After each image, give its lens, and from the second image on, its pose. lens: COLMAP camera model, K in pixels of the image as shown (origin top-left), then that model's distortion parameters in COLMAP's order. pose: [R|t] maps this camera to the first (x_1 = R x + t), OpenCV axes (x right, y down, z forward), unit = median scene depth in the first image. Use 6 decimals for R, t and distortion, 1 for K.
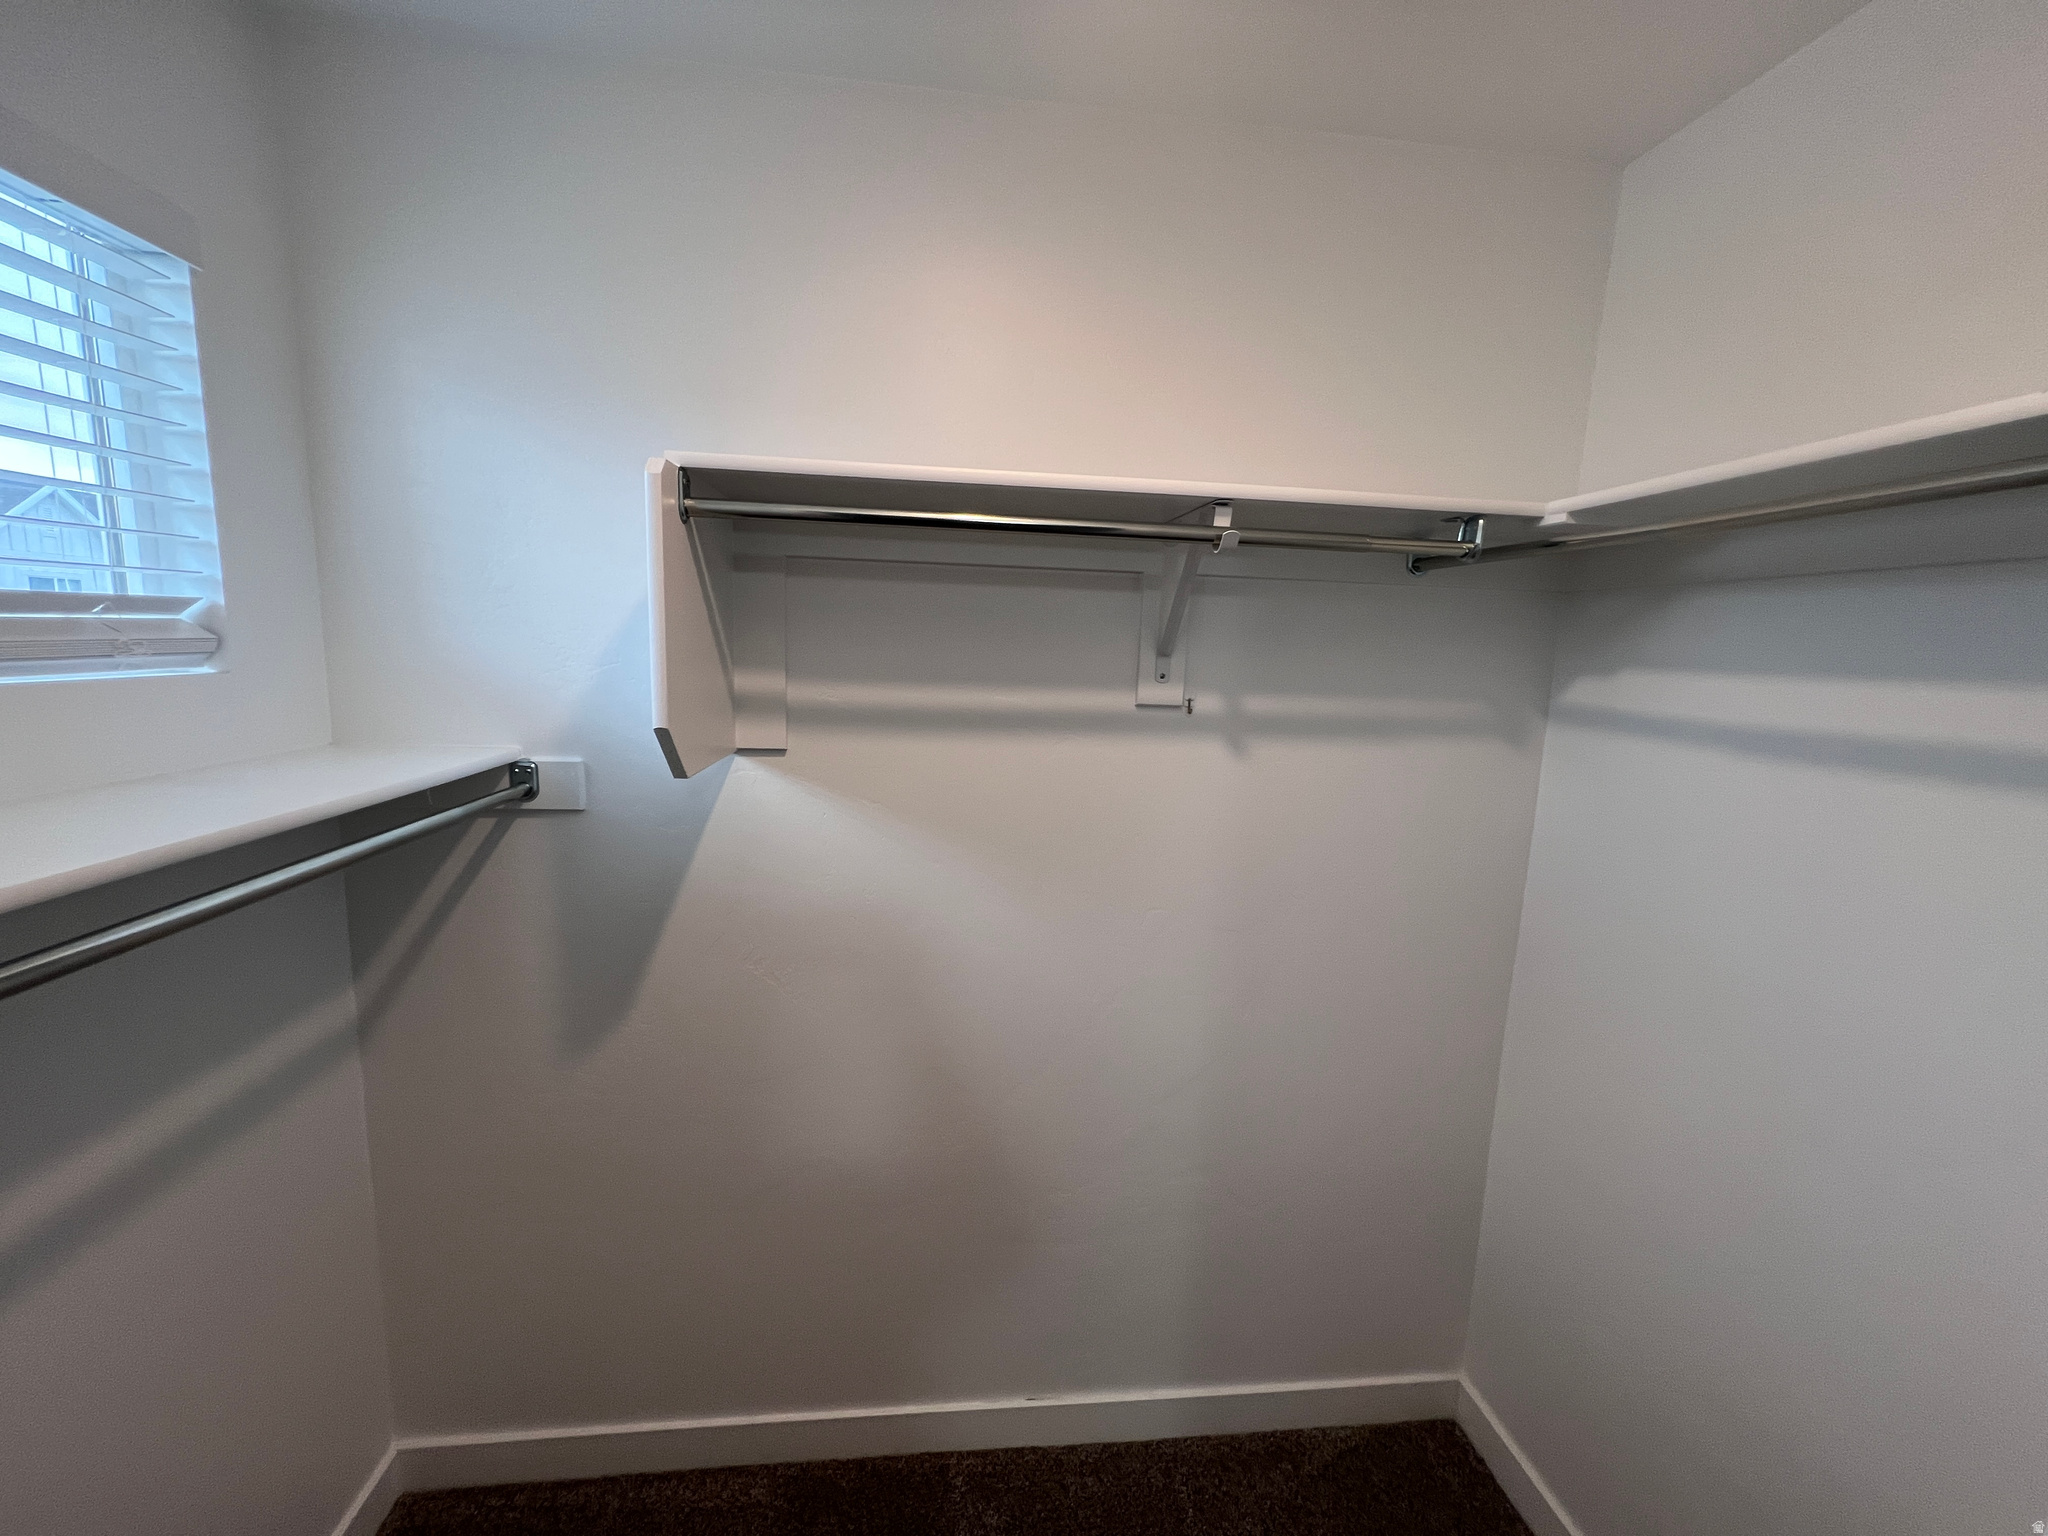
lens RADIAL K [[817.6, 0, 1035.7], [0, 817.6, 753.6], [0, 0, 1]] dist [0.004555, -0.000187]
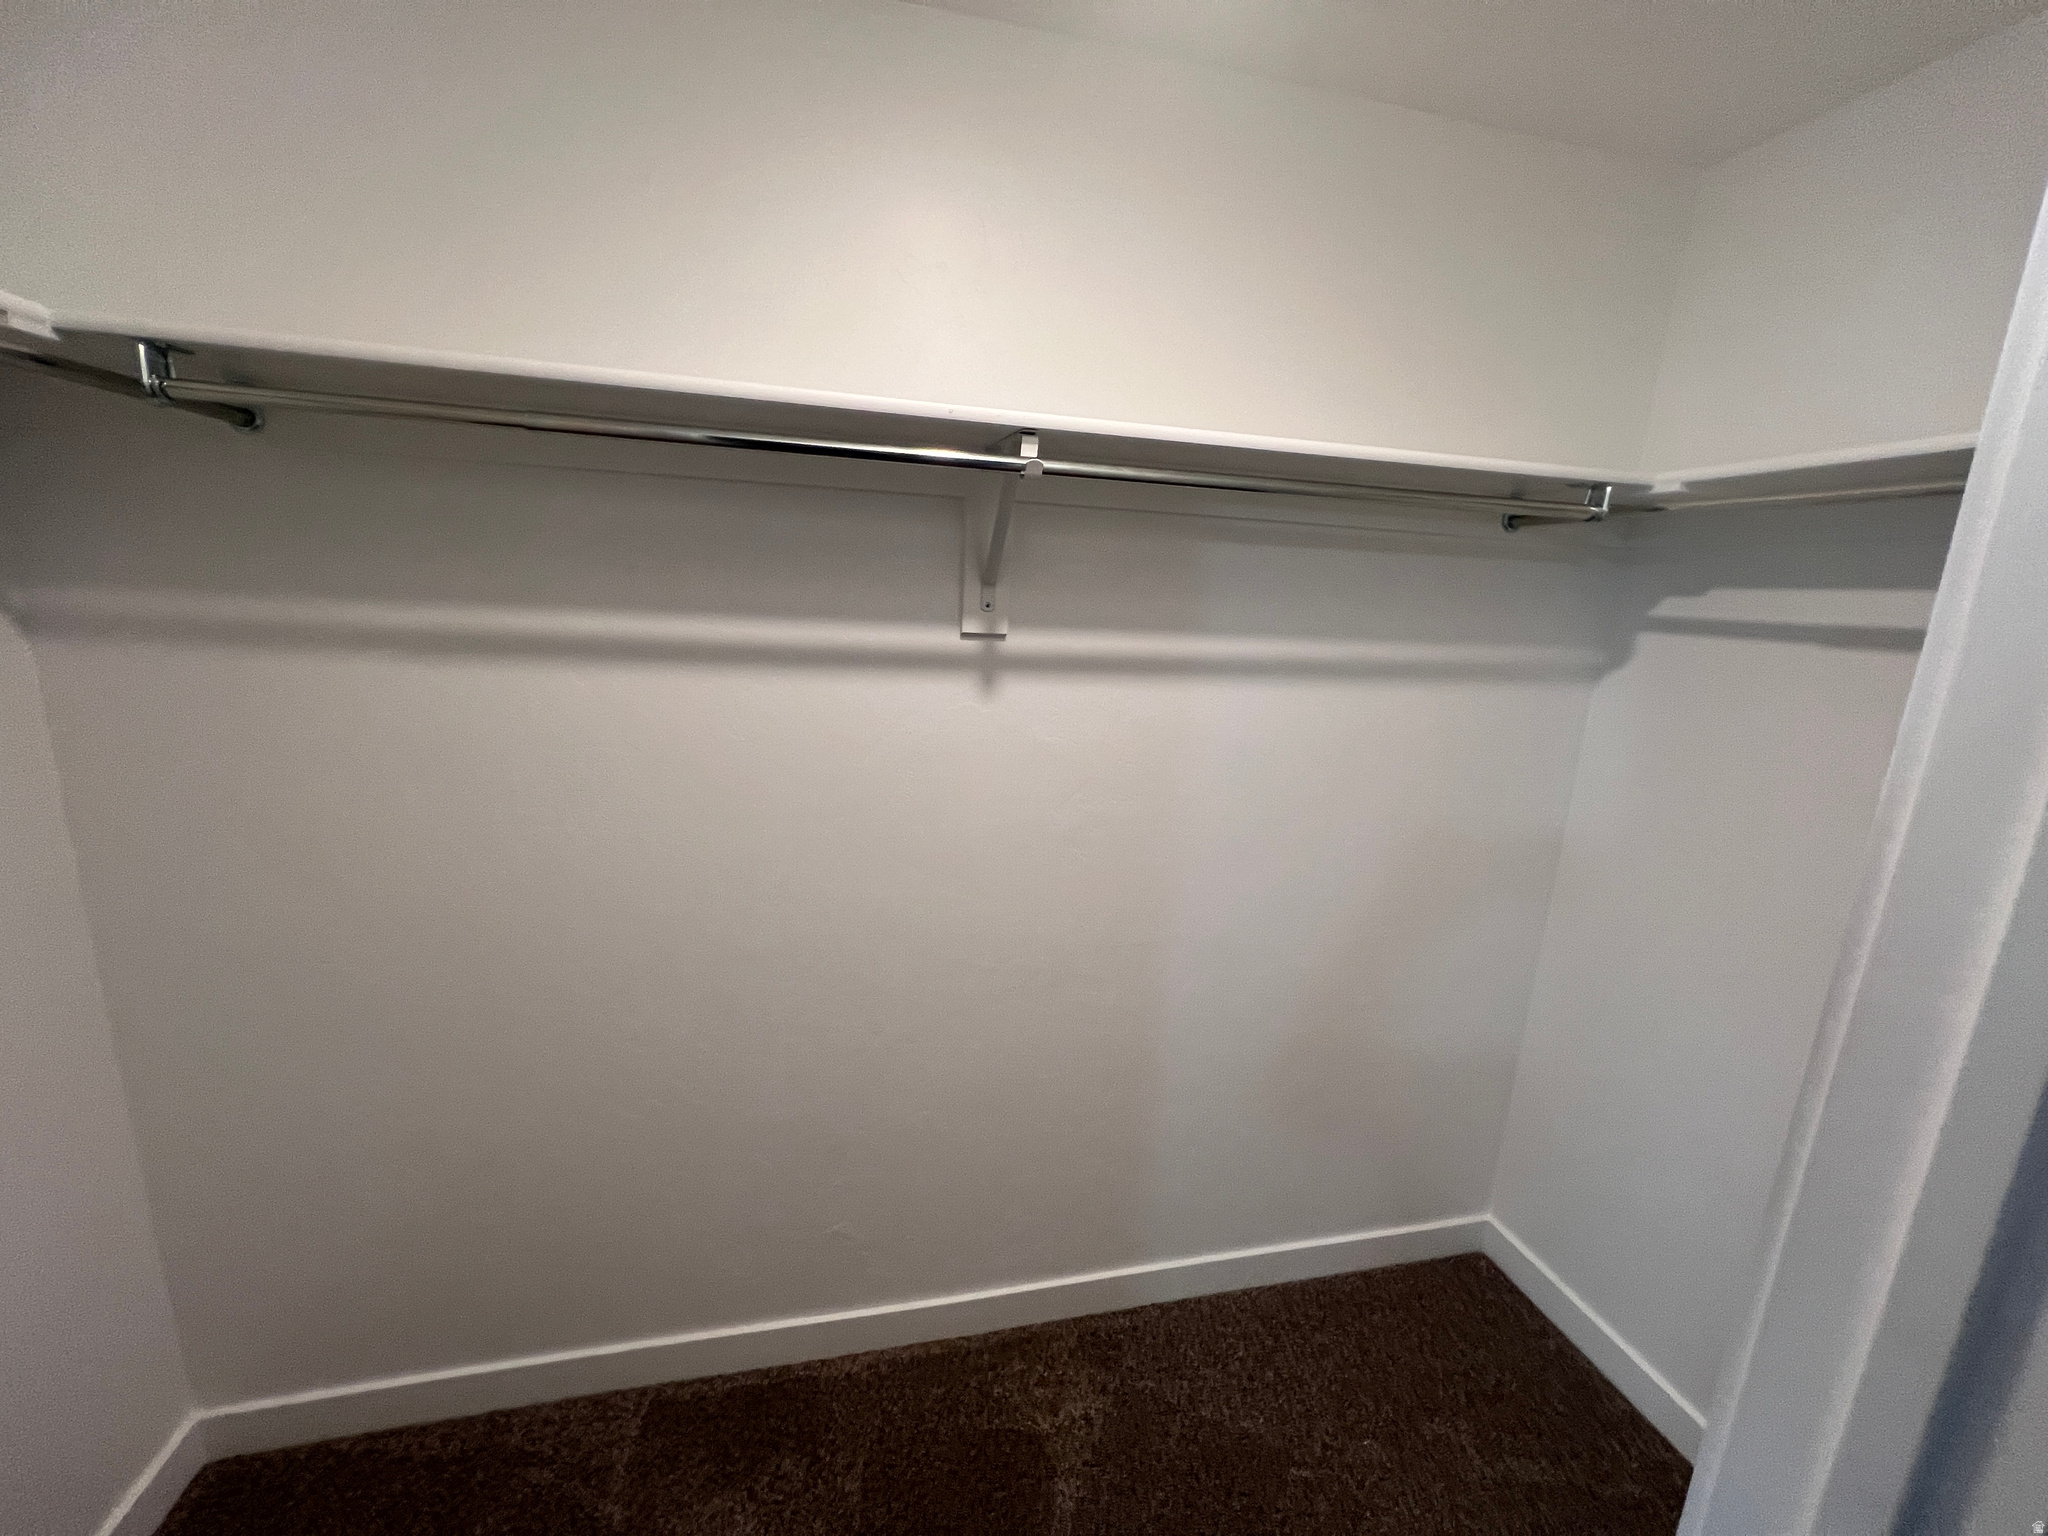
lens RADIAL K [[817.6, 0, 1003.7], [0, 817.6, 764.3], [0, 0, 1]] dist [0.004555, -0.000187]
pose [[0.992669, -0.017751, 0.119554, -0.357198], [0.007041, 0.995969, 0.089417, -0.010231], [-0.120660, -0.087920, 0.988793, -0.042545]]
